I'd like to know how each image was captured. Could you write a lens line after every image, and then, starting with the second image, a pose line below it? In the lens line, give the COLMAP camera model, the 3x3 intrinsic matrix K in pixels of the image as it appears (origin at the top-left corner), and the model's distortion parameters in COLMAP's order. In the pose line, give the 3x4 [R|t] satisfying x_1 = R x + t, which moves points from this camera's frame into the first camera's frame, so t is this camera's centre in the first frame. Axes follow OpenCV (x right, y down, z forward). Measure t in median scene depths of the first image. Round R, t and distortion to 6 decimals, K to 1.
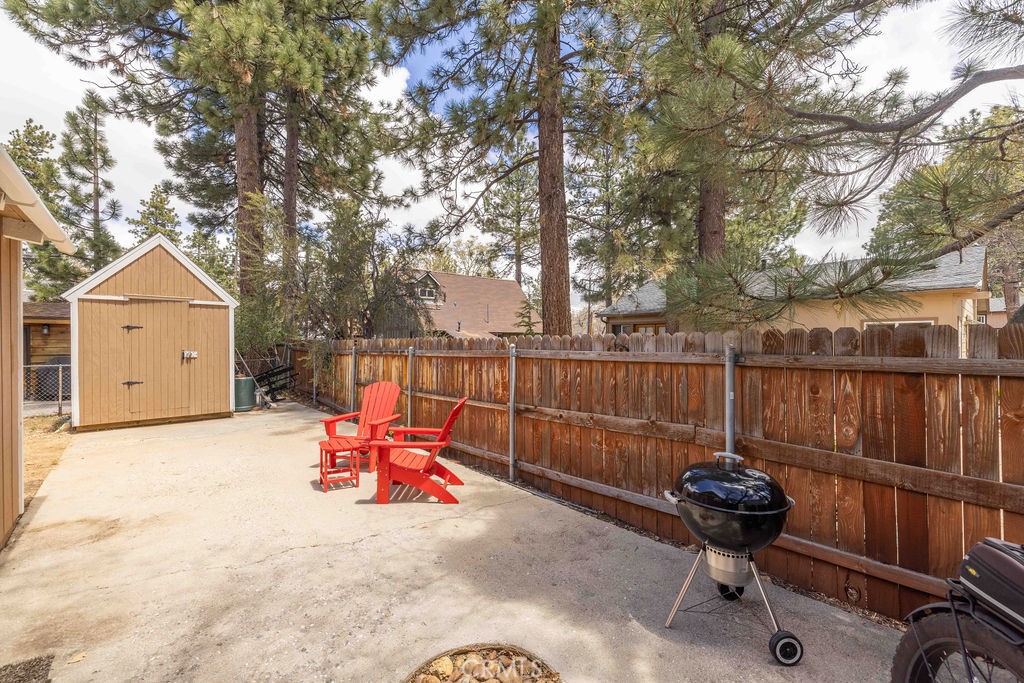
lens RADIAL K [[430.2, 0, 512.9], [0, 430.2, 339.4], [0, 0, 1]] dist [0.001009, 0.000052]
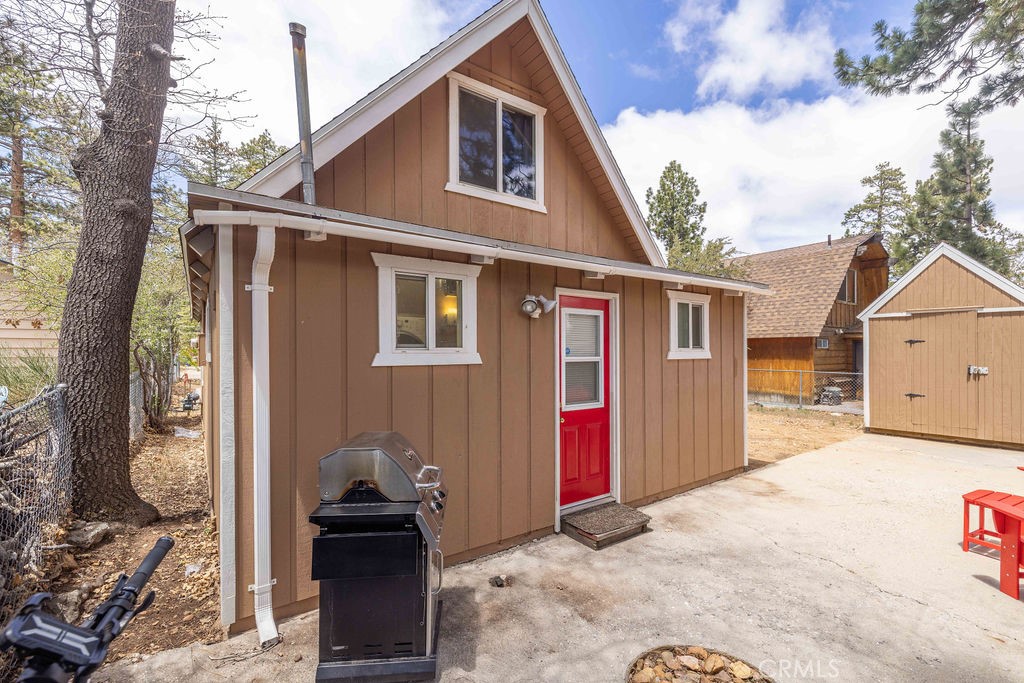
lens RADIAL K [[446.9, 0, 515.8], [0, 446.9, 354.3], [0, 0, 1]] dist [-0.002494, 0.000298]
pose [[-0.092897, 0.008002, -0.995644, 0.268745], [0.004878, 0.999959, 0.007582, -0.010186], [0.995664, -0.004152, -0.092933, 0.149324]]
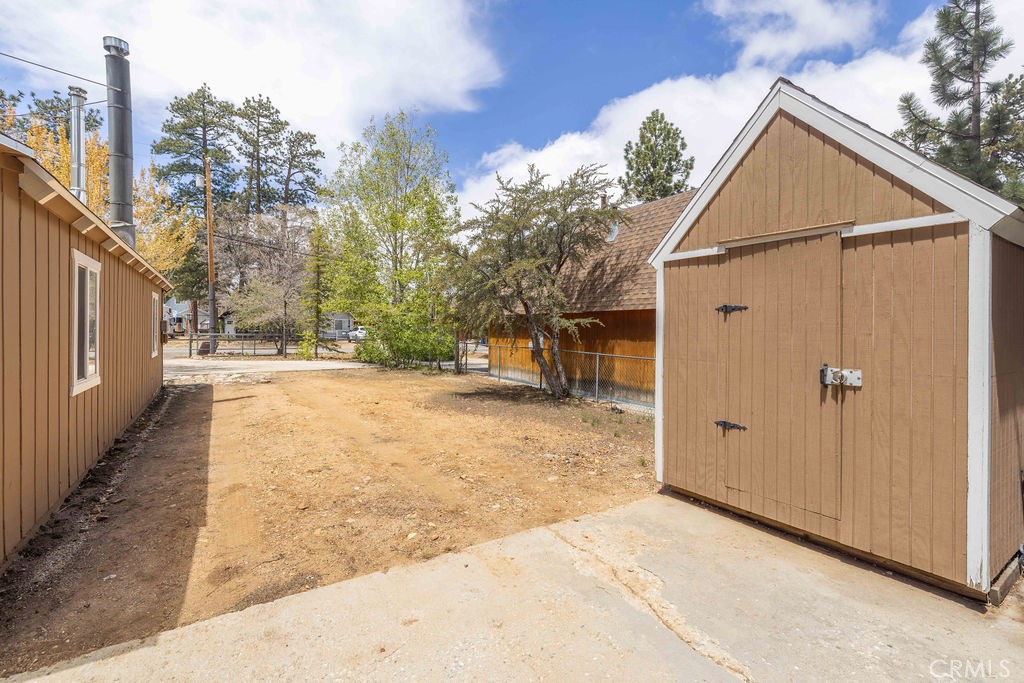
lens RADIAL K [[457.5, 0, 510.1], [0, 457.5, 331.7], [0, 0, 1]] dist [0.000485, 0.000131]
pose [[-0.154346, 0.007268, -0.987990, -0.346878], [-0.006614, 0.999943, 0.008390, -0.005268], [0.987995, 0.007829, -0.154289, 0.838781]]
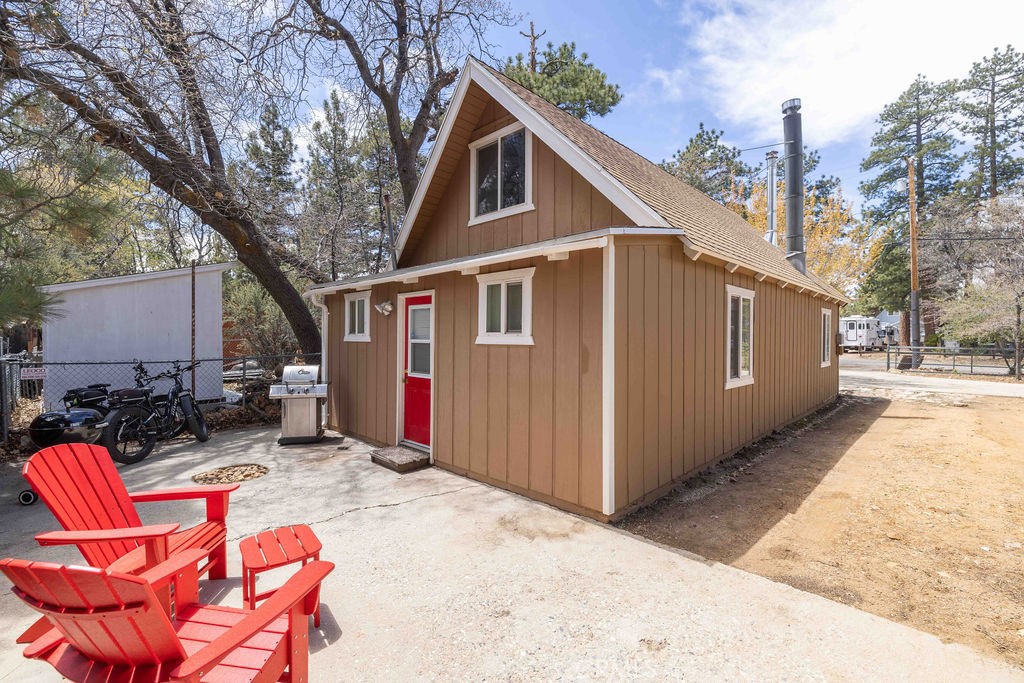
lens RADIAL K [[447.0, 0, 512.0], [0, 447.0, 341.5], [0, 0, 1]] dist [0.000804, 0.000148]
pose [[-0.997220, -0.001146, -0.074506, -0.389790], [-0.001845, 0.999955, 0.009314, -0.006855], [0.074492, 0.009425, -0.997177, 0.953984]]
